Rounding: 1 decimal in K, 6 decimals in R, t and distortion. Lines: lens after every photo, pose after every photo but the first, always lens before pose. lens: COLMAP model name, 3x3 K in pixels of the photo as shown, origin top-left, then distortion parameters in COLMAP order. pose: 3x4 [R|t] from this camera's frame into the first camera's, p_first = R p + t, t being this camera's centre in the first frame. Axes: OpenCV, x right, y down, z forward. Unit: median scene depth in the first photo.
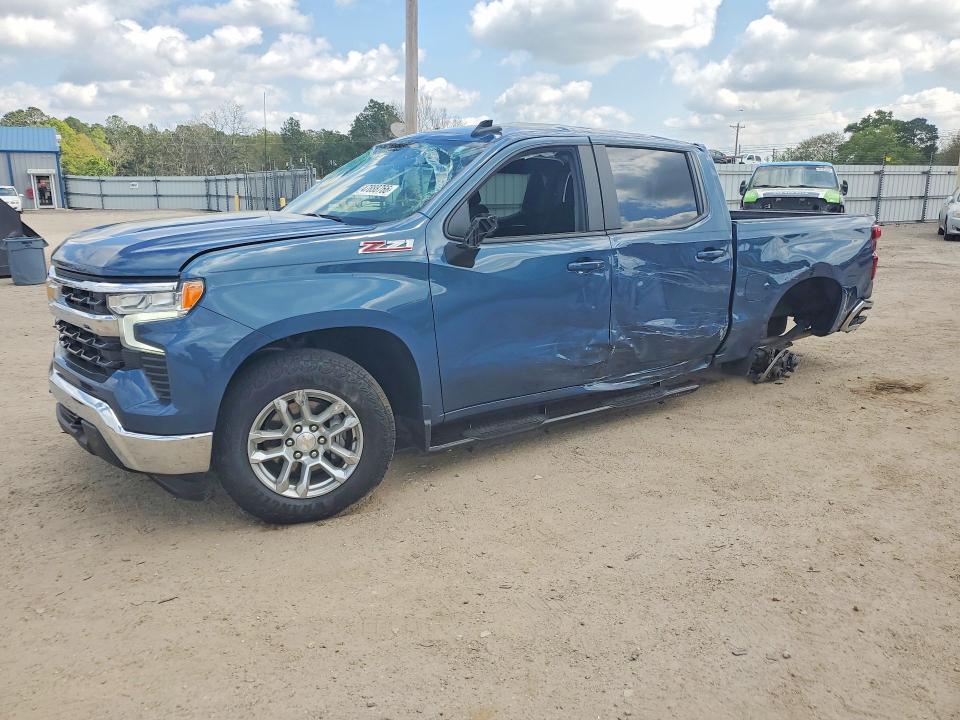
lens RADIAL K [[744.9, 0, 480.0], [0, 744.9, 360.0], [0, 0, 1]] dist [0.020130, -0.004565]
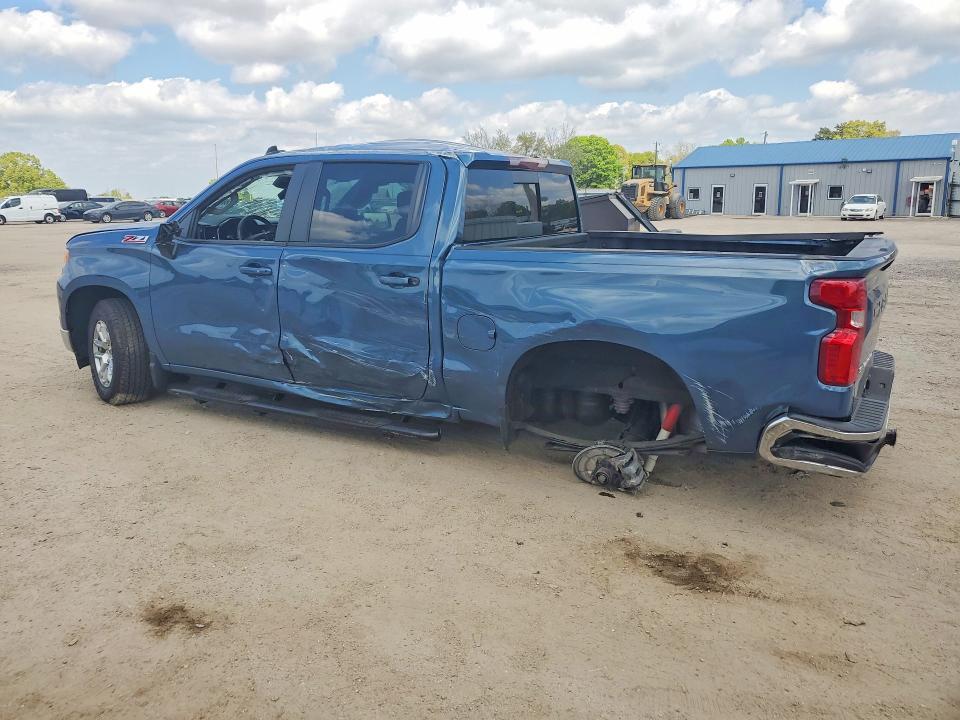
lens RADIAL K [[744.9, 0, 480.0], [0, 744.9, 360.0], [0, 0, 1]] dist [0.020130, -0.004565]
pose [[0.399491, 0.195143, -0.895727, 1.079965], [-0.202921, 0.971667, 0.121185, -0.166766], [0.893997, 0.133350, 0.427770, 0.691521]]
